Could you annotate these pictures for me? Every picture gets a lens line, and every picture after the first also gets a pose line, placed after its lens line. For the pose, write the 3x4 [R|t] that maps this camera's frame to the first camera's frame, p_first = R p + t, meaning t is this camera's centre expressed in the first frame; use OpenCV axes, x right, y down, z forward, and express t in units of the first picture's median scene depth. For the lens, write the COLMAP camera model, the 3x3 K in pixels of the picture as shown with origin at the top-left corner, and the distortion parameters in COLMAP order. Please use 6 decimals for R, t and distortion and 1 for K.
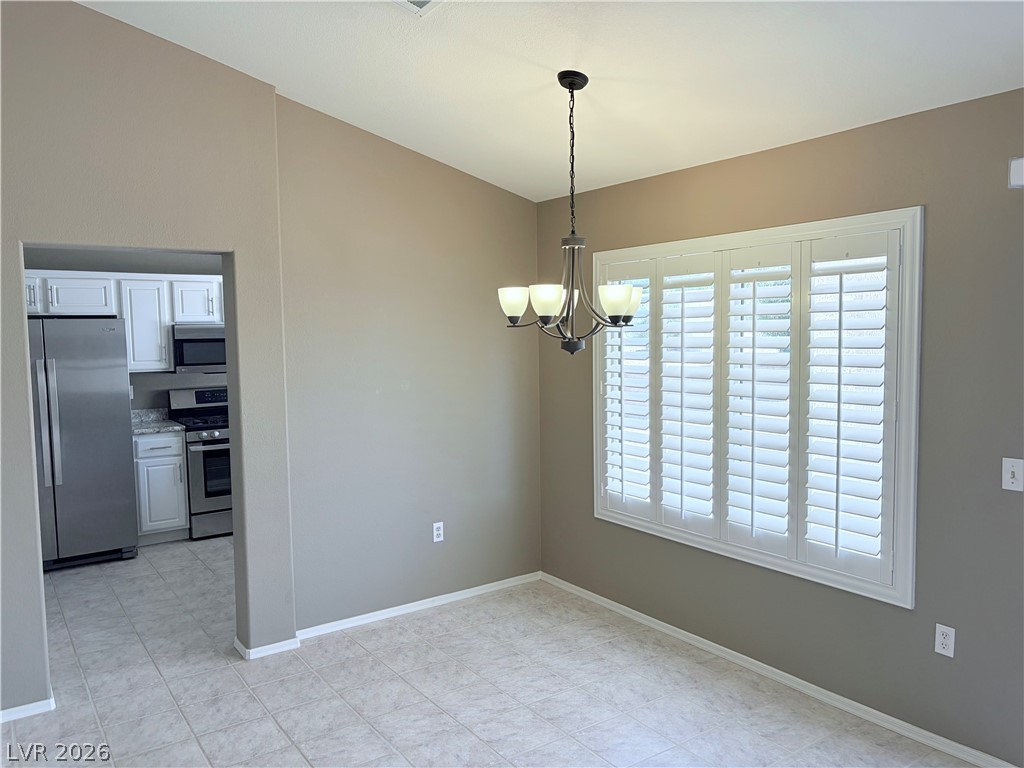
lens RADIAL K [[771.3, 0, 511.7], [0, 771.3, 385.8], [0, 0, 1]] dist [0.029418, -0.011968]
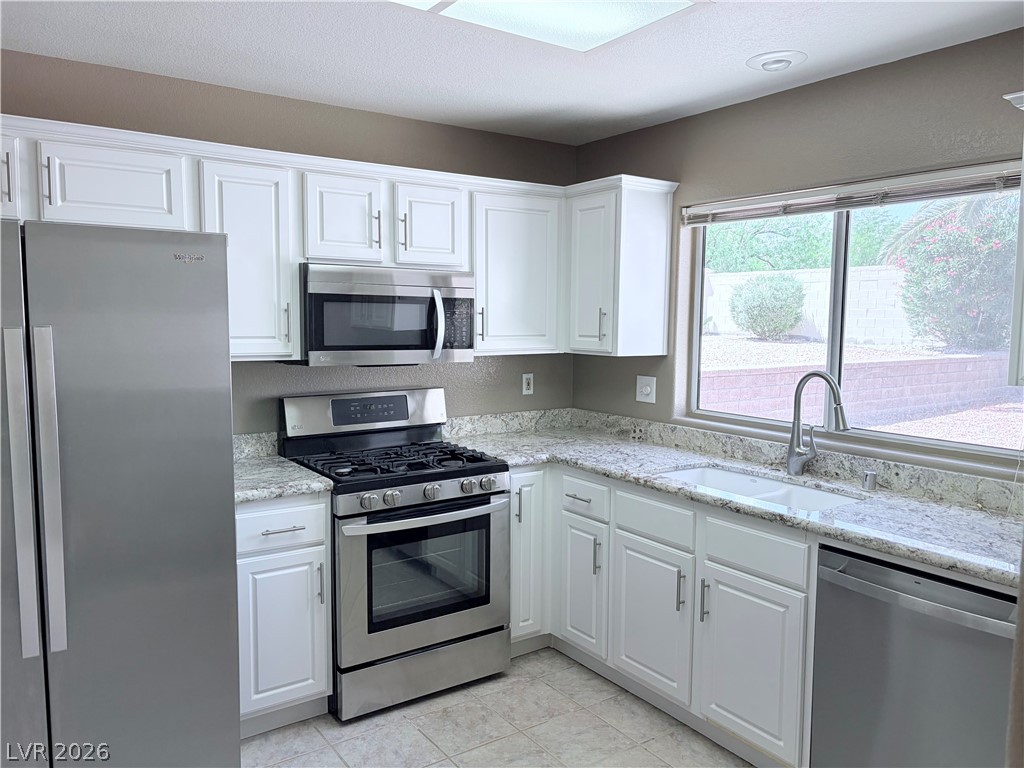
lens RADIAL K [[771.3, 0, 512.4], [0, 771.3, 384.3], [0, 0, 1]] dist [0.029418, -0.011968]
pose [[0.999474, 0.032234, 0.003465, -0.317825], [-0.032303, 0.999225, 0.022473, -0.019809], [-0.002737, -0.022573, 0.999741, 0.539934]]
